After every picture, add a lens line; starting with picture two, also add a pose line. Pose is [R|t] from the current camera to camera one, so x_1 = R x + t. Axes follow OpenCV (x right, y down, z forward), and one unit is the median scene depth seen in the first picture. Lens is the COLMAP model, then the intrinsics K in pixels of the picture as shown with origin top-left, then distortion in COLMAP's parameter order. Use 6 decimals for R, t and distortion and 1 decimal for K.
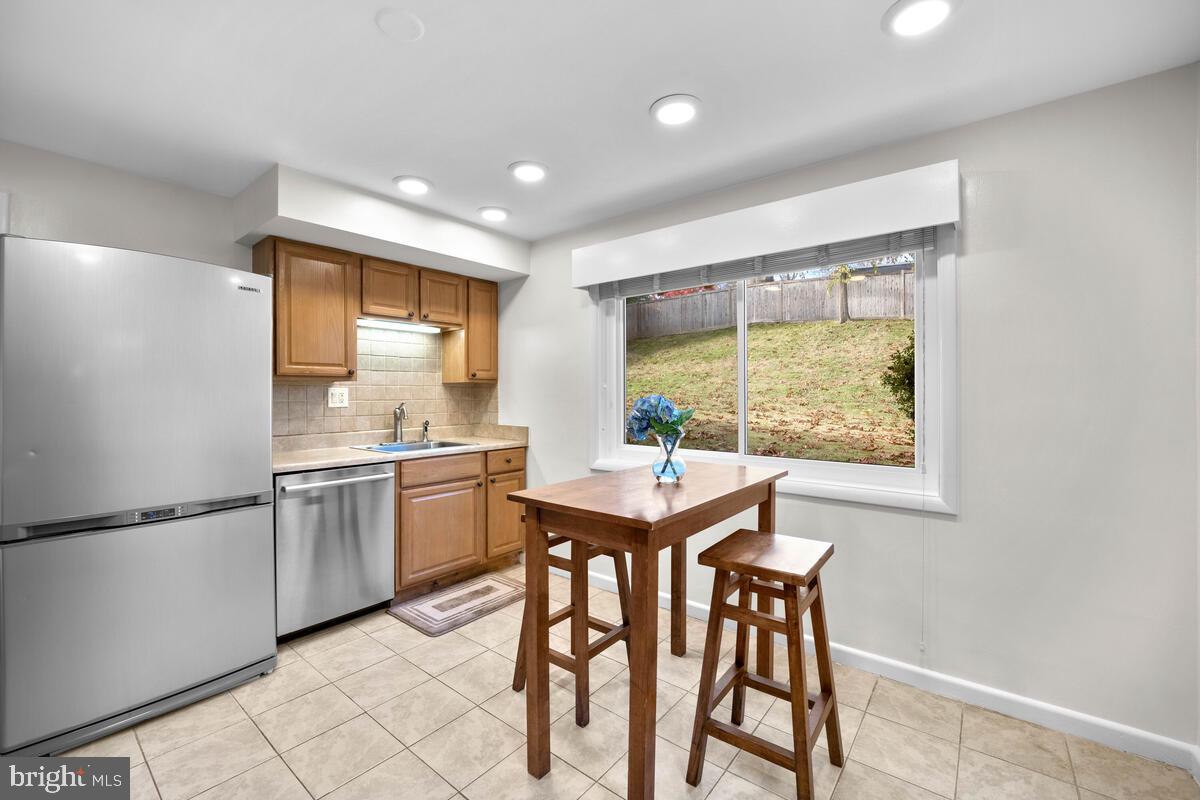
lens RADIAL K [[491.4, 0, 600.8], [0, 491.4, 383.9], [0, 0, 1]] dist [-0.023894, -0.000091]
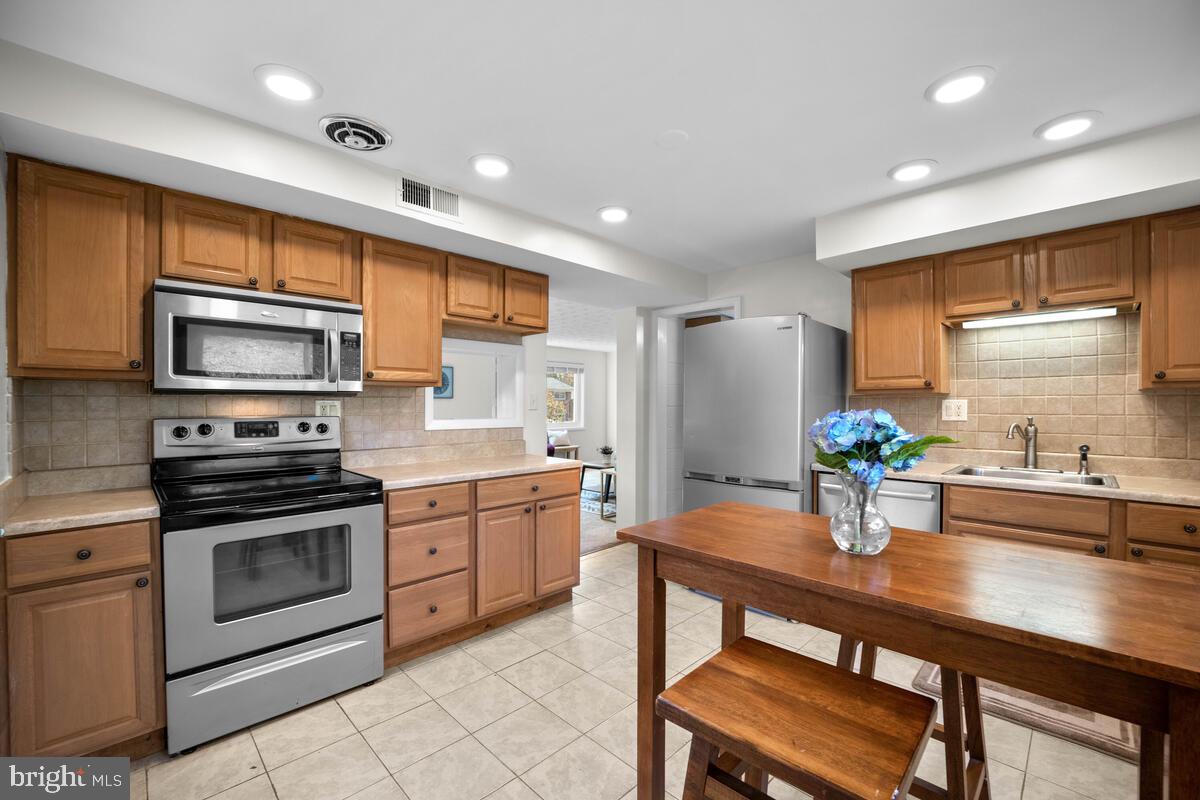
lens RADIAL K [[485.4, 0, 599.4], [0, 485.4, 404.3], [0, 0, 1]] dist [-0.021152, 0.000150]
pose [[-0.116517, -0.000071, -0.993189, 0.441783], [0.018790, 0.999821, -0.002276, 0.005957], [0.993011, -0.018927, -0.116495, 0.433787]]
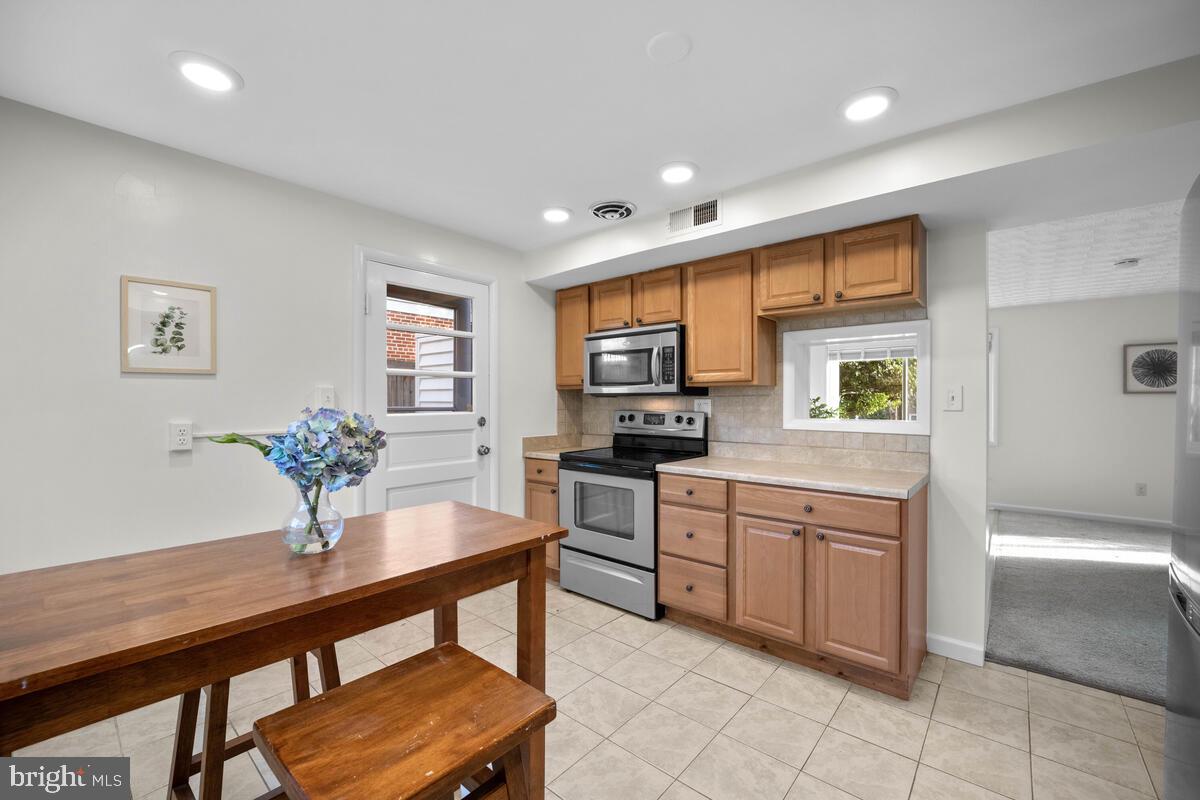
lens RADIAL K [[482.8, 0, 605.0], [0, 482.8, 396.1], [0, 0, 1]] dist [-0.020440, -0.000002]
pose [[-0.999513, -0.001035, 0.031195, -0.143270], [-0.001997, 0.999523, -0.030834, 0.014282], [-0.031148, -0.030881, -0.999038, 0.914168]]
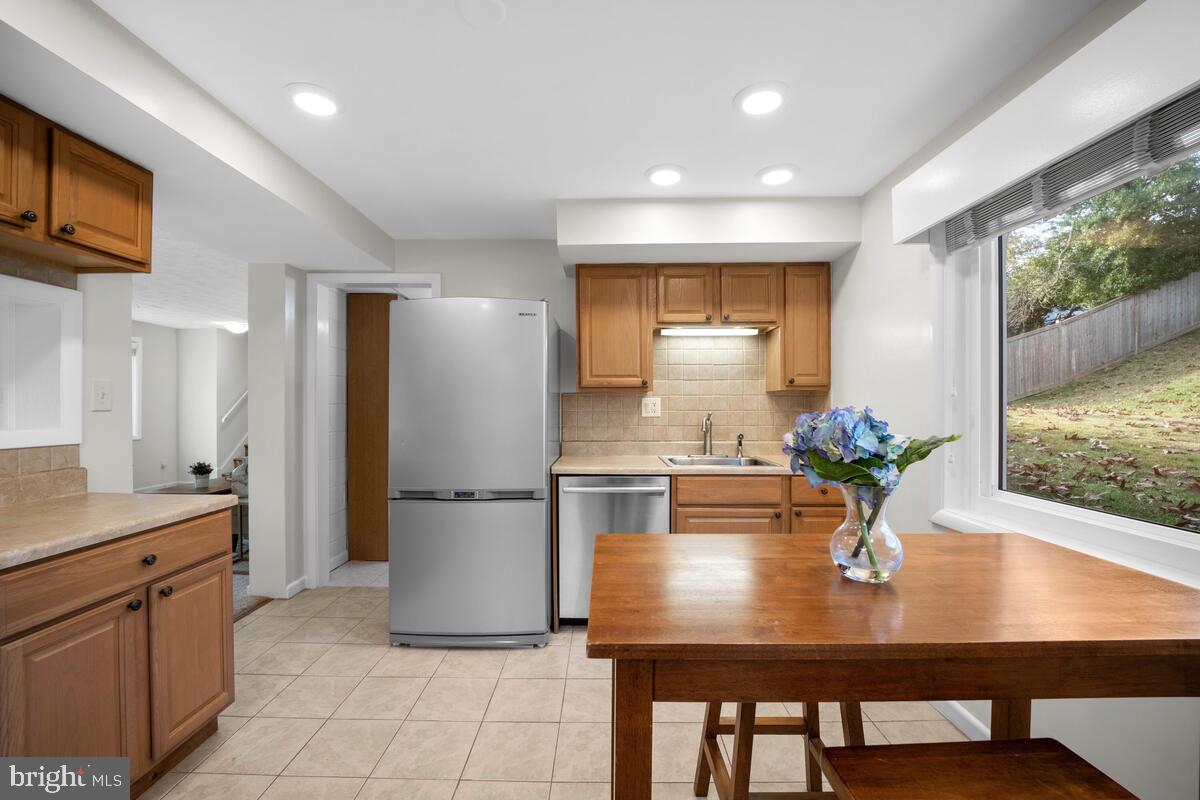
lens RADIAL K [[492.2, 0, 600.2], [0, 492.2, 403.4], [0, 0, 1]] dist [-0.016774, 0.000329]
pose [[0.616367, 0.002398, -0.787456, 0.214543], [0.013524, 0.999816, 0.013631, 0.003765], [0.787343, -0.019051, 0.616221, 0.270685]]
